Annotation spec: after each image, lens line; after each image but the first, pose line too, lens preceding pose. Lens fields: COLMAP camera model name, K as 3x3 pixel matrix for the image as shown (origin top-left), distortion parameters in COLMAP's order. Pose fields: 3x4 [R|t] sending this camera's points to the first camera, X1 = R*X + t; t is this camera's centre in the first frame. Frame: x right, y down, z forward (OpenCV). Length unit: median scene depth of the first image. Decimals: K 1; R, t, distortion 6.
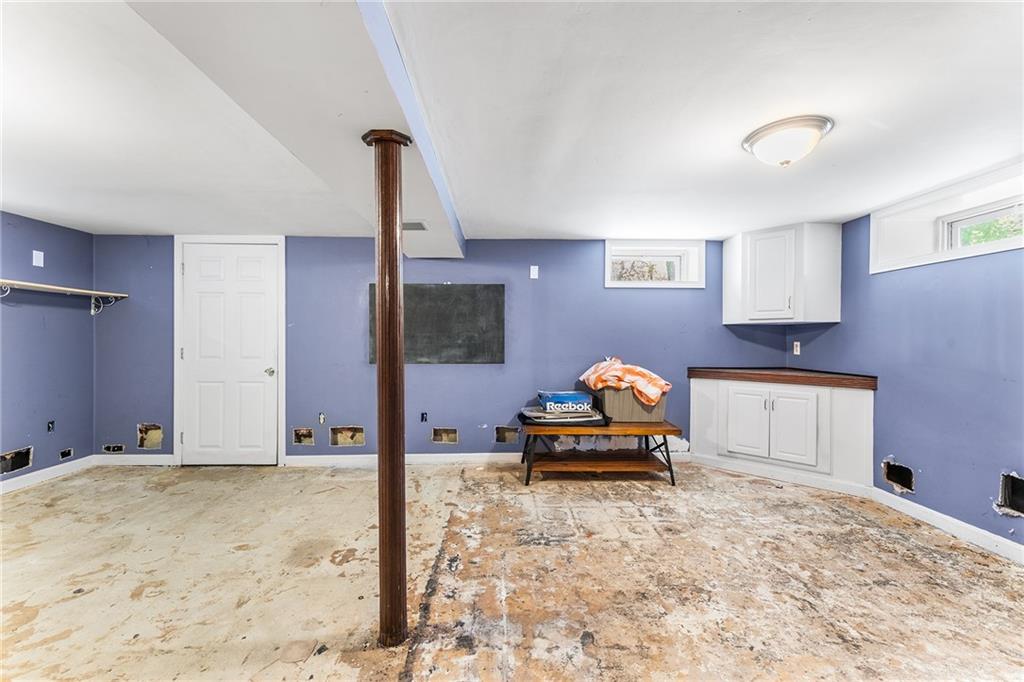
lens RADIAL K [[423.7, 0, 490.0], [0, 423.7, 339.5], [0, 0, 1]] dist [0.000570, -0.000049]
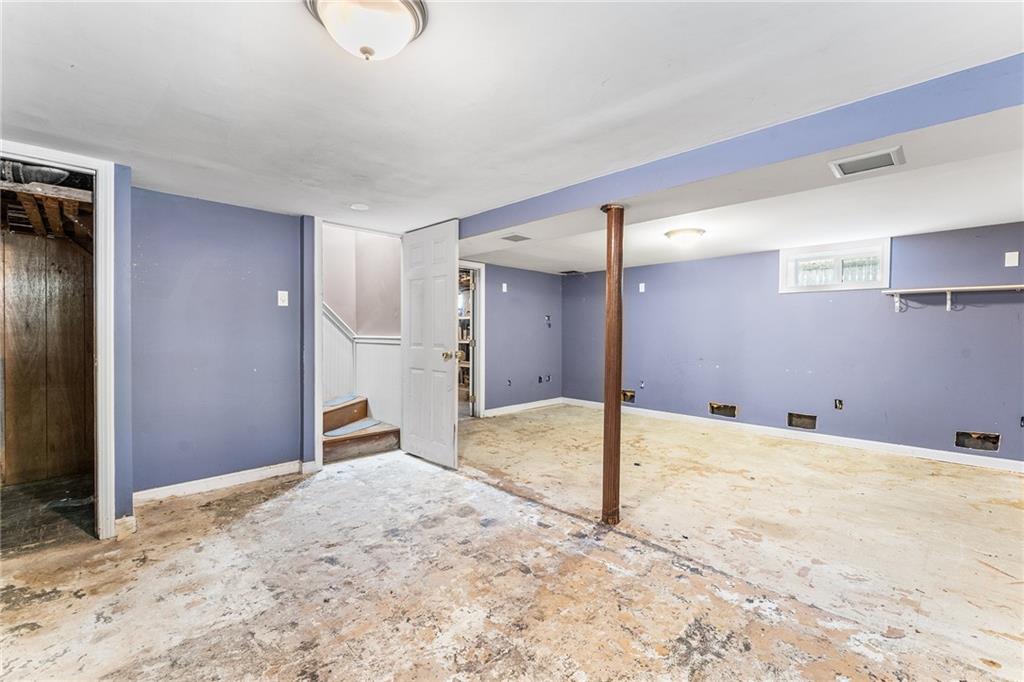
lens RADIAL K [[423.7, 0, 511.5], [0, 423.7, 339.9], [0, 0, 1]] dist [0.000570, -0.000049]
pose [[-0.706512, 0.004973, -0.707683, 0.998381], [-0.006958, 0.999878, 0.013972, 0.017354], [0.707666, 0.014795, -0.706392, 1.623540]]
